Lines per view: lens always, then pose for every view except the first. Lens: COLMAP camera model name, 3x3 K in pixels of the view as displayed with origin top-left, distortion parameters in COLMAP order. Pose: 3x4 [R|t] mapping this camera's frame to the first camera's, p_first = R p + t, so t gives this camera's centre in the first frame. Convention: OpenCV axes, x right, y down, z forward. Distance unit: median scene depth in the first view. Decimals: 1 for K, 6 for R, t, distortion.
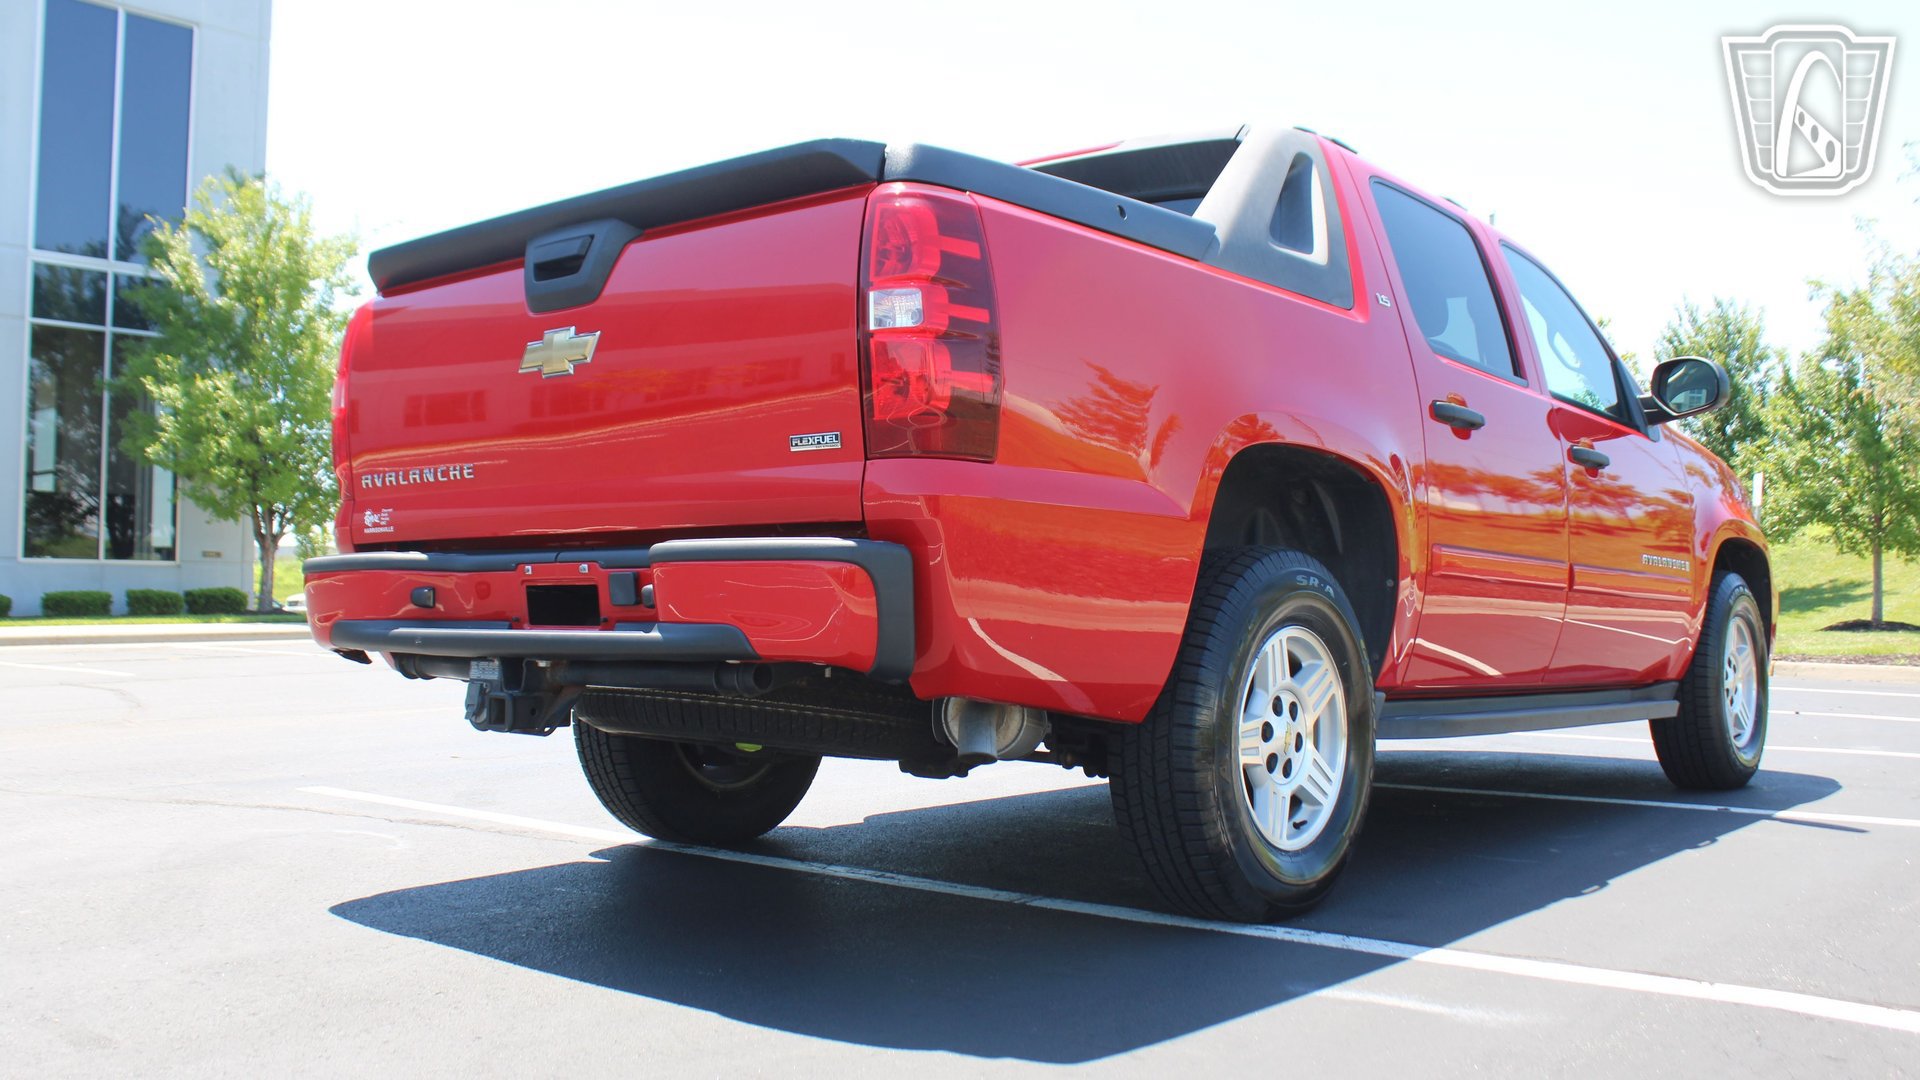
lens RADIAL K [[1759.3, 0, 892.4], [0, 1759.3, 514.0], [0, 0, 1]] dist [-0.126060, 0.178611]
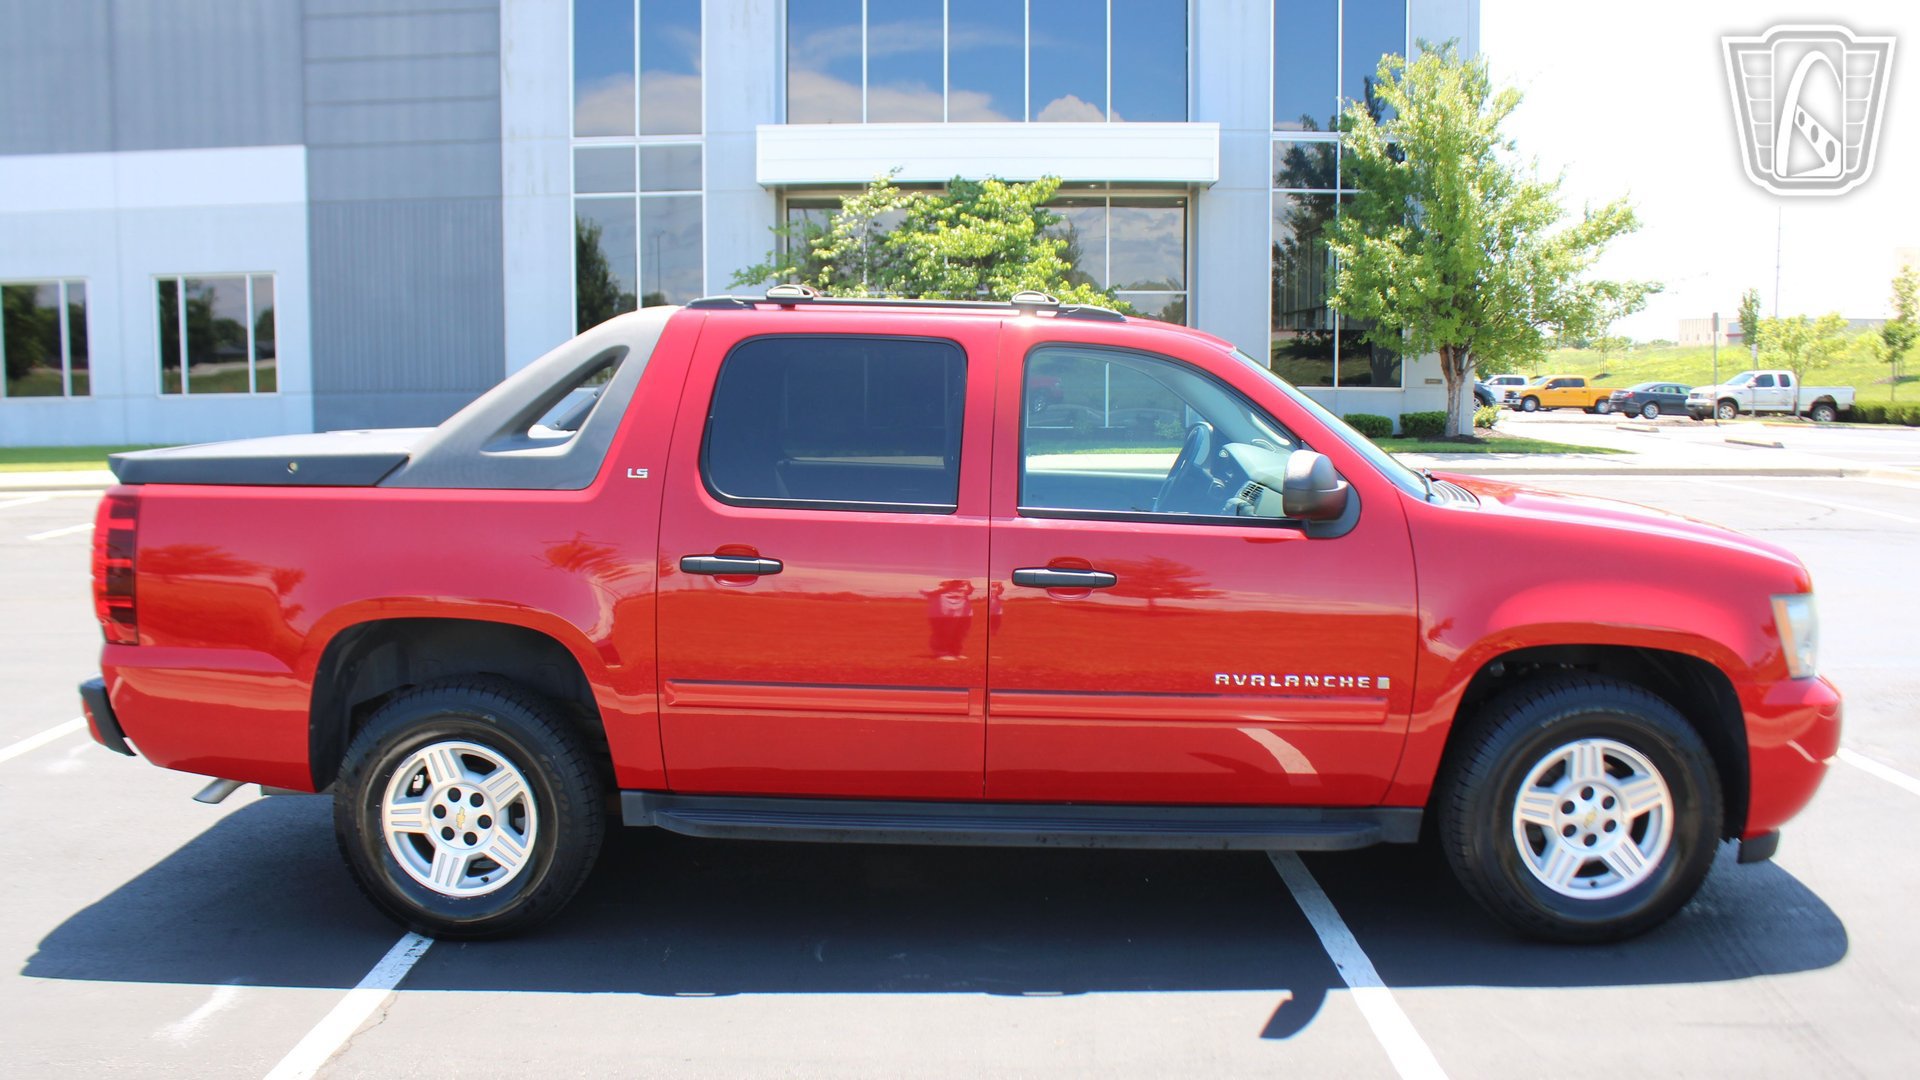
lens RADIAL K [[1594.8, 0, 941.8], [0, 1594.8, 541.3], [0, 0, 1]] dist [-0.167816, 0.145749]
pose [[0.658231, 0.086480, -0.747832, 1.343432], [0.035303, 0.988741, 0.145412, -0.248958], [0.751988, -0.122116, 0.647767, 0.490479]]
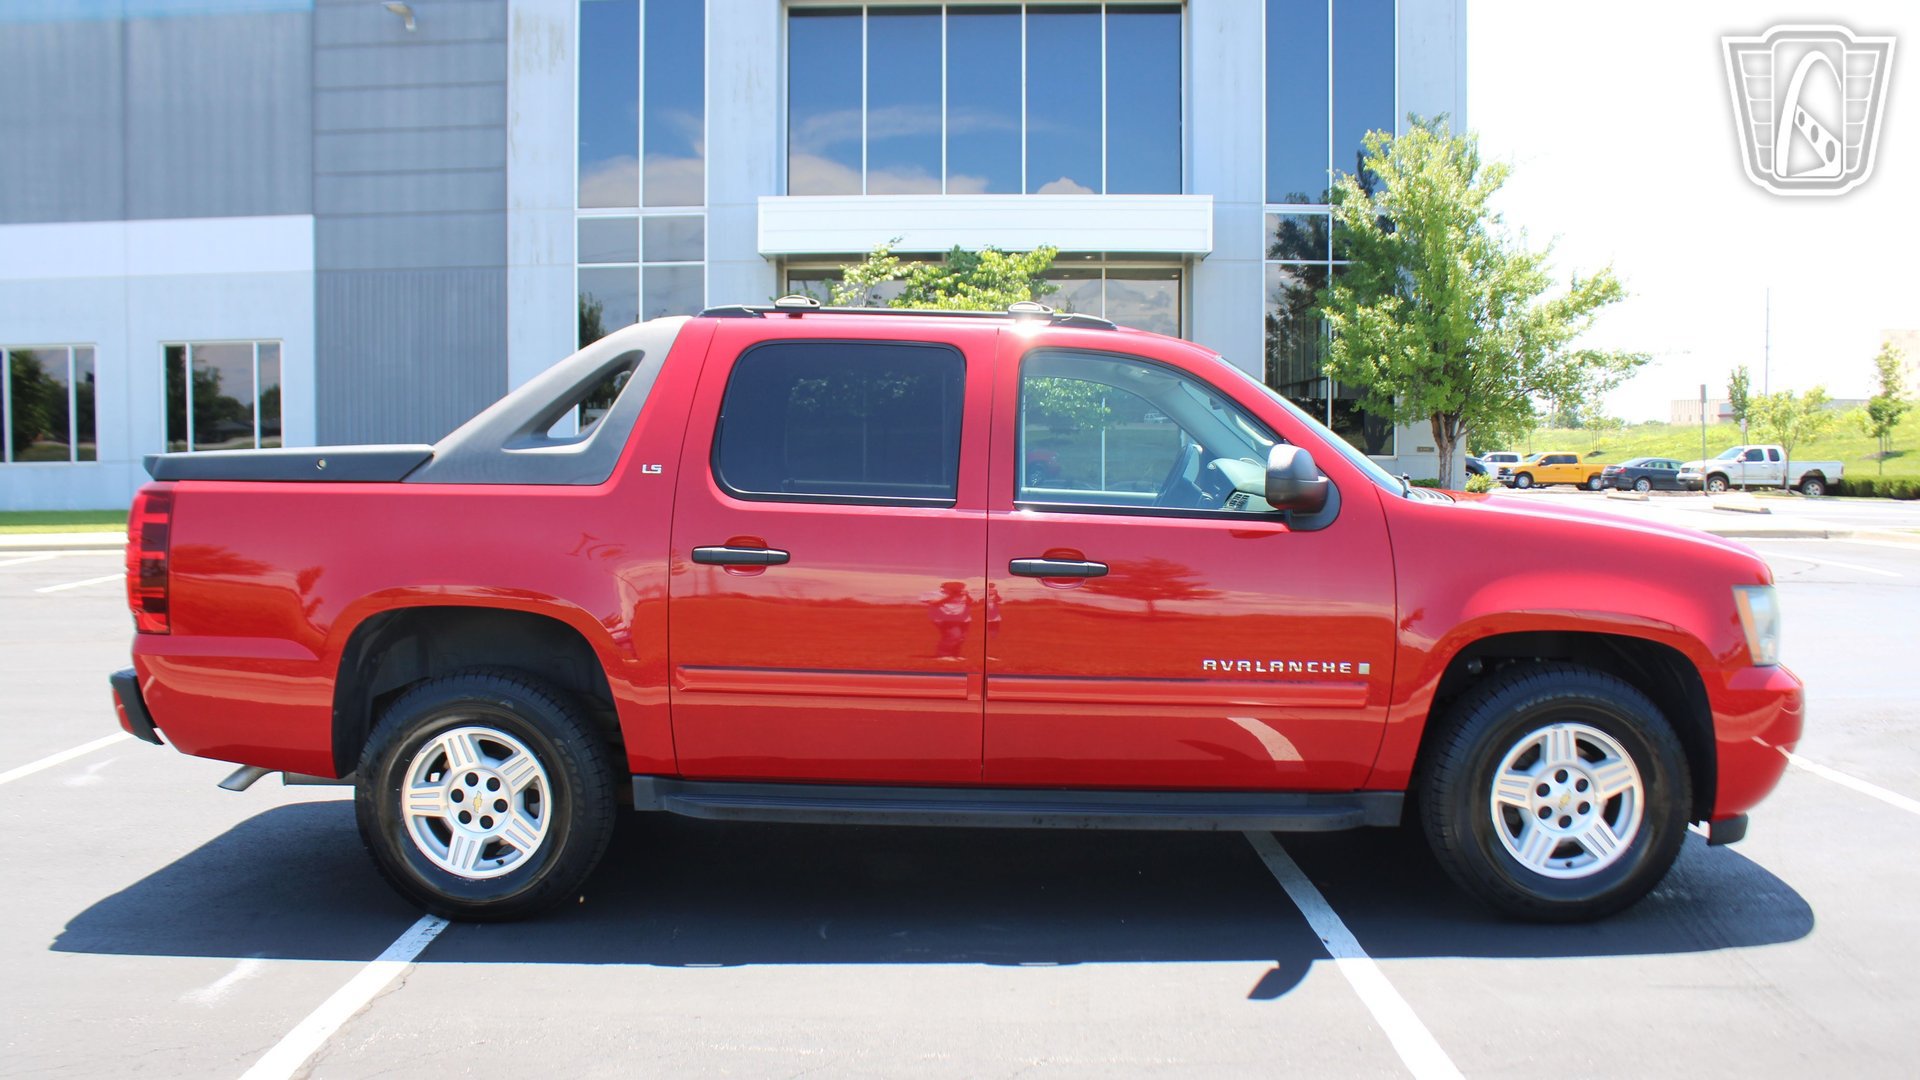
lens RADIAL K [[1591.5, 0, 951.1], [0, 1591.5, 549.0], [0, 0, 1]] dist [-0.166785, 0.140125]
pose [[0.663641, 0.053197, -0.746158, 1.384615], [0.033477, 0.994357, 0.100667, -0.194302], [0.747302, -0.091786, 0.658115, 0.449662]]
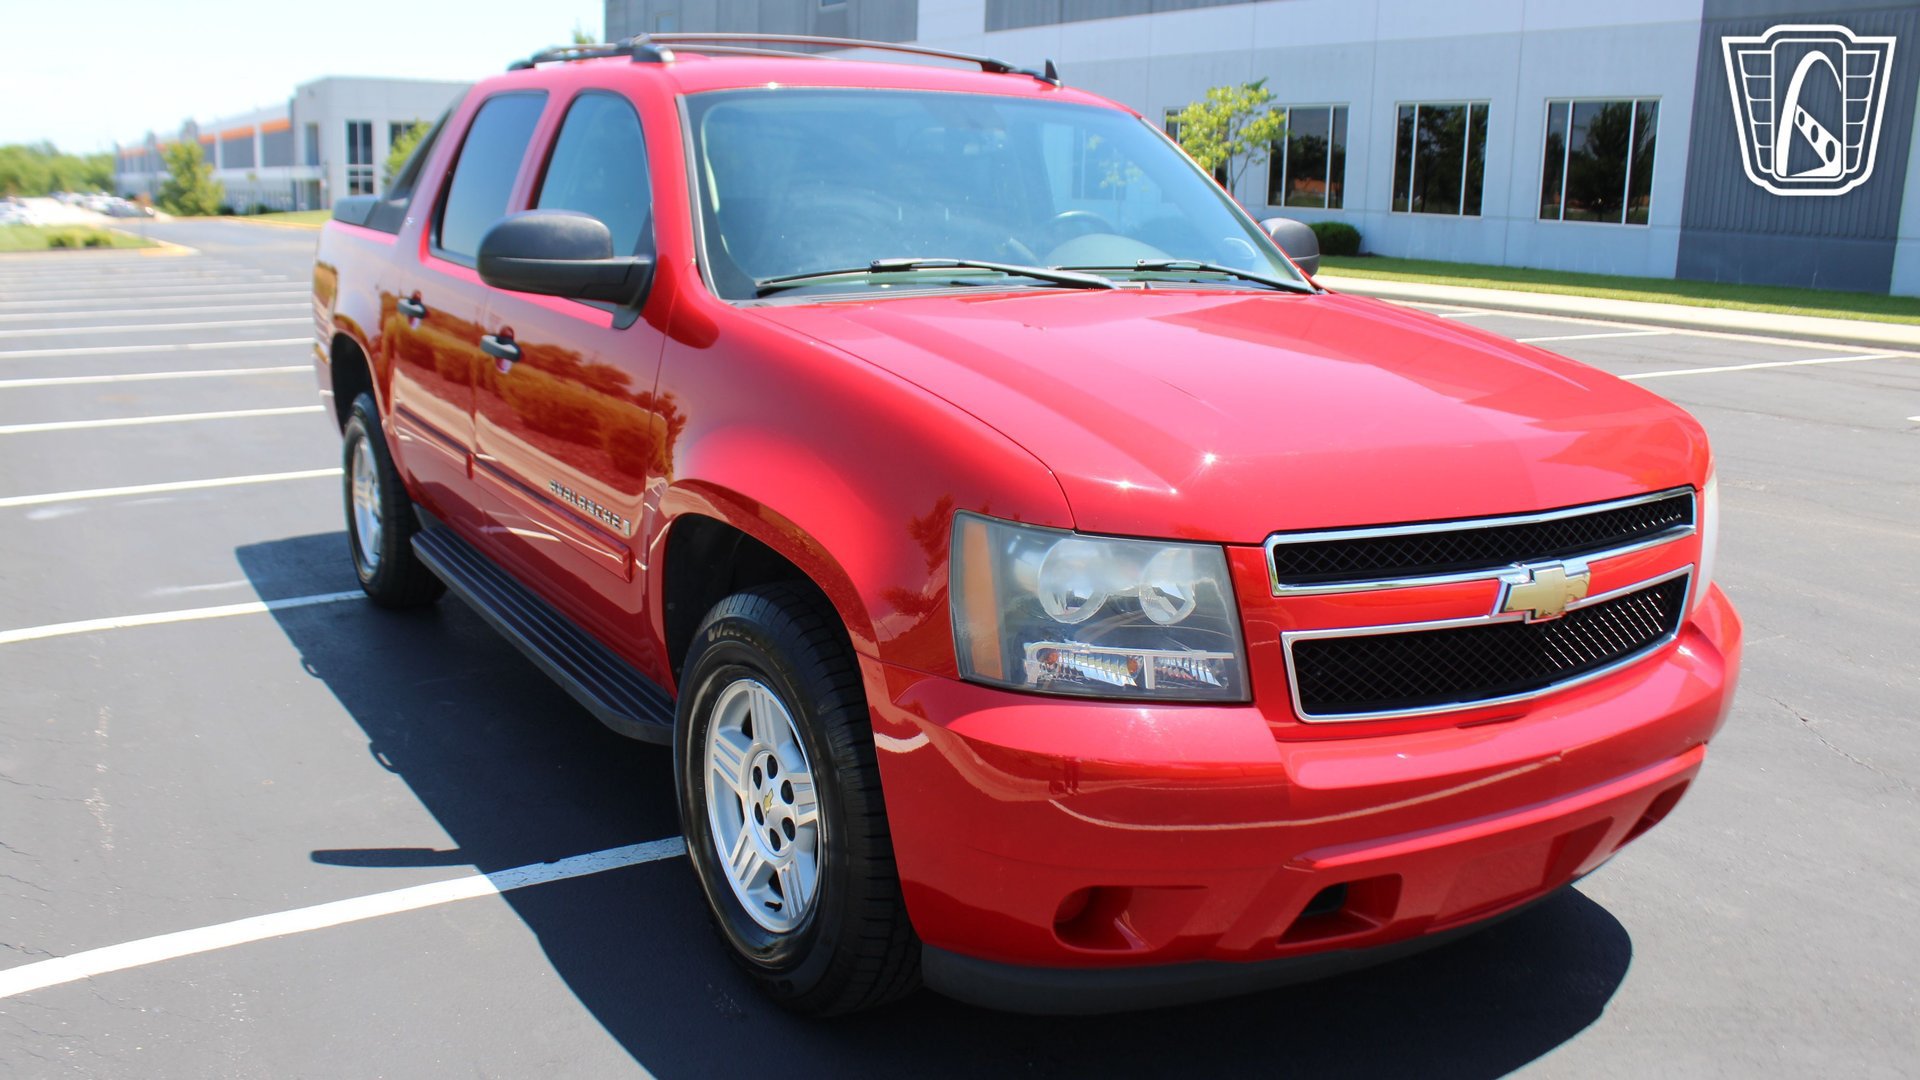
lens RADIAL K [[1598.9, 0, 930.3], [0, 1598.9, 539.3], [0, 0, 1]] dist [-0.161794, 0.141482]
pose [[-0.284825, 0.209679, -0.935366, 1.491896], [0.018720, 0.976814, 0.213270, -0.150212], [0.958397, 0.043235, -0.282146, 1.918428]]
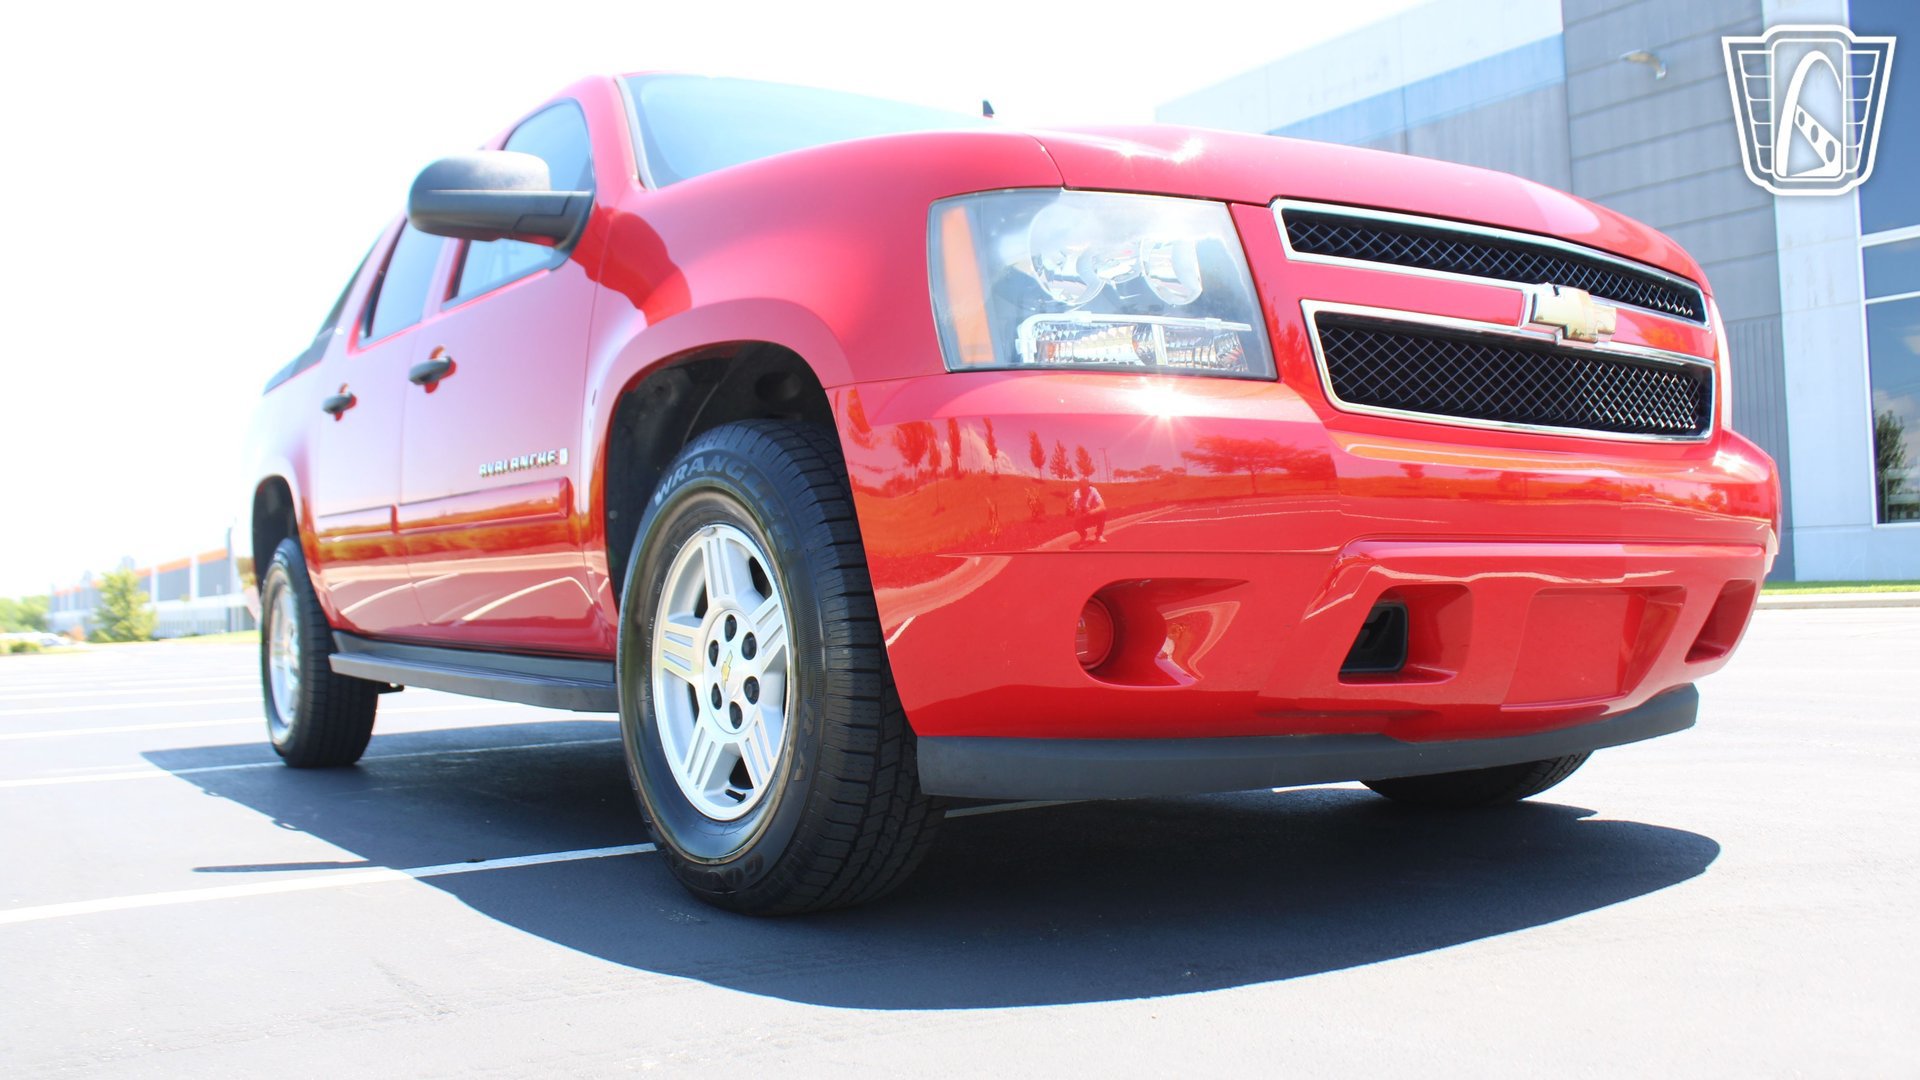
lens RADIAL K [[1591.5, 0, 951.1], [0, 1591.5, 549.0], [0, 0, 1]] dist [-0.166785, 0.140125]
pose [[-0.229204, -0.015772, -0.973251, 1.446326], [0.067052, 0.997238, -0.031951, 0.110490], [0.971066, -0.072581, -0.227513, 1.877678]]
